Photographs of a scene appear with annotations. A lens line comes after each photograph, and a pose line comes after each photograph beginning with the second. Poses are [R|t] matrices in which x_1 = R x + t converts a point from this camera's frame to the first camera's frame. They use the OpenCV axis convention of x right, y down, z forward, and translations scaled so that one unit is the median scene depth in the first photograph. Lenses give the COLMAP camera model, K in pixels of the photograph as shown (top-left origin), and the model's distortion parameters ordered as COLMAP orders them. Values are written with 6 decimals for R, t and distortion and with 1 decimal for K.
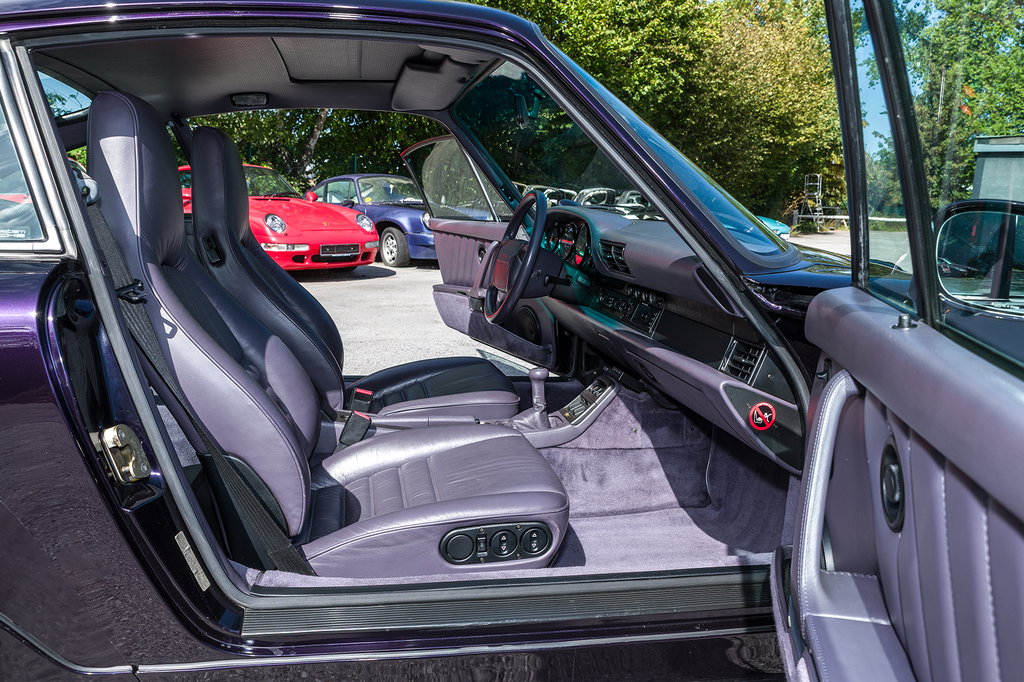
lens RADIAL K [[782.5, 0, 509.2], [0, 782.5, 353.2], [0, 0, 1]] dist [-0.004959, -0.128733]
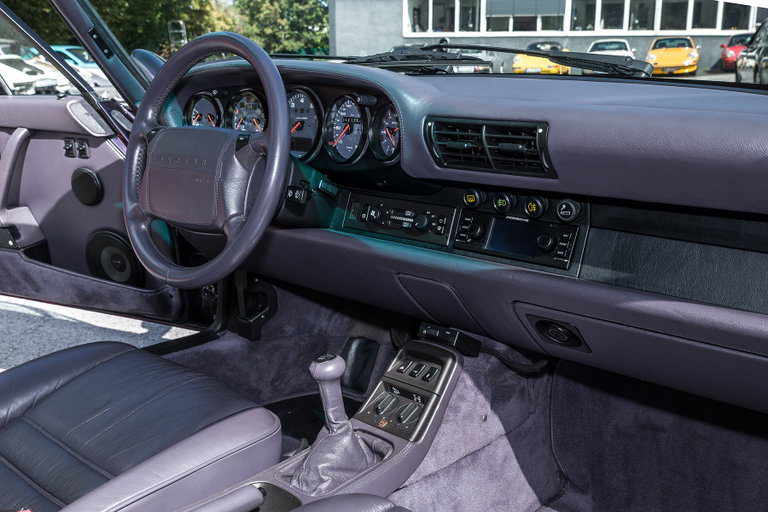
lens RADIAL K [[803.9, 0, 384.0], [0, 803.9, 256.0], [0, 0, 1]] dist [-0.000461, -0.000186]
pose [[0.803859, -0.181188, 0.566552, -0.245571], [0.149237, 0.983447, 0.102769, -0.106739], [-0.575794, 0.001939, 0.817593, 0.525835]]
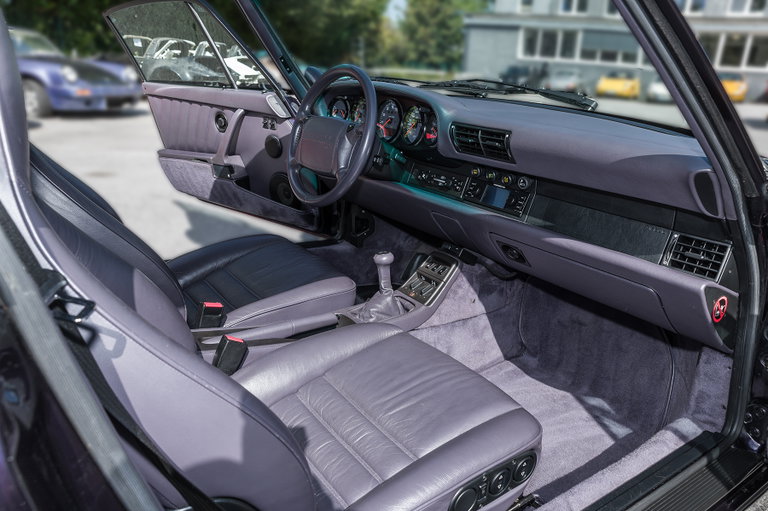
lens RADIAL K [[575.8, 0, 384.0], [0, 575.8, 255.5], [0, 0, 1]] dist [-0.016338, 0.001259]
pose [[0.906699, -0.117871, 0.404973, -0.266528], [0.058409, 0.985996, 0.156209, -0.094294], [-0.417714, -0.117980, 0.900886, 0.347901]]
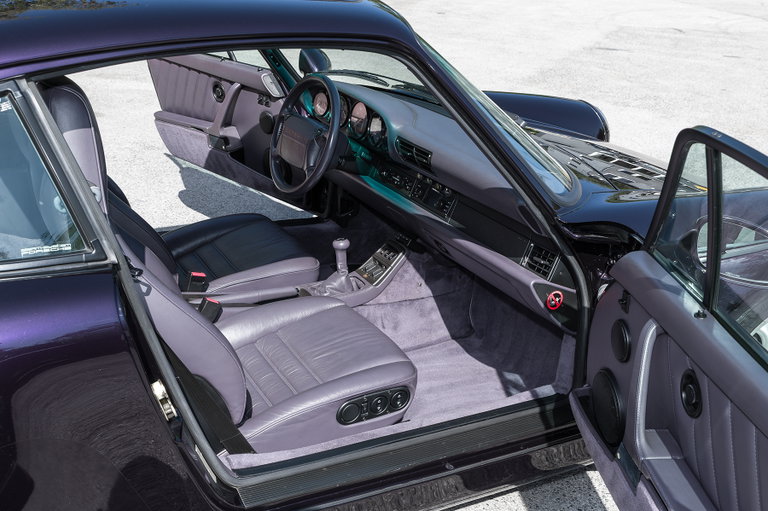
lens RADIAL K [[870.3, 0, 384.0], [0, 870.3, 255.5], [0, 0, 1]] dist [0.010500, 0.000312]
pose [[0.947158, -0.082213, 0.310052, -0.320722], [0.019456, 0.979542, 0.200297, -0.226009], [-0.320176, -0.183681, 0.929381, -0.259227]]
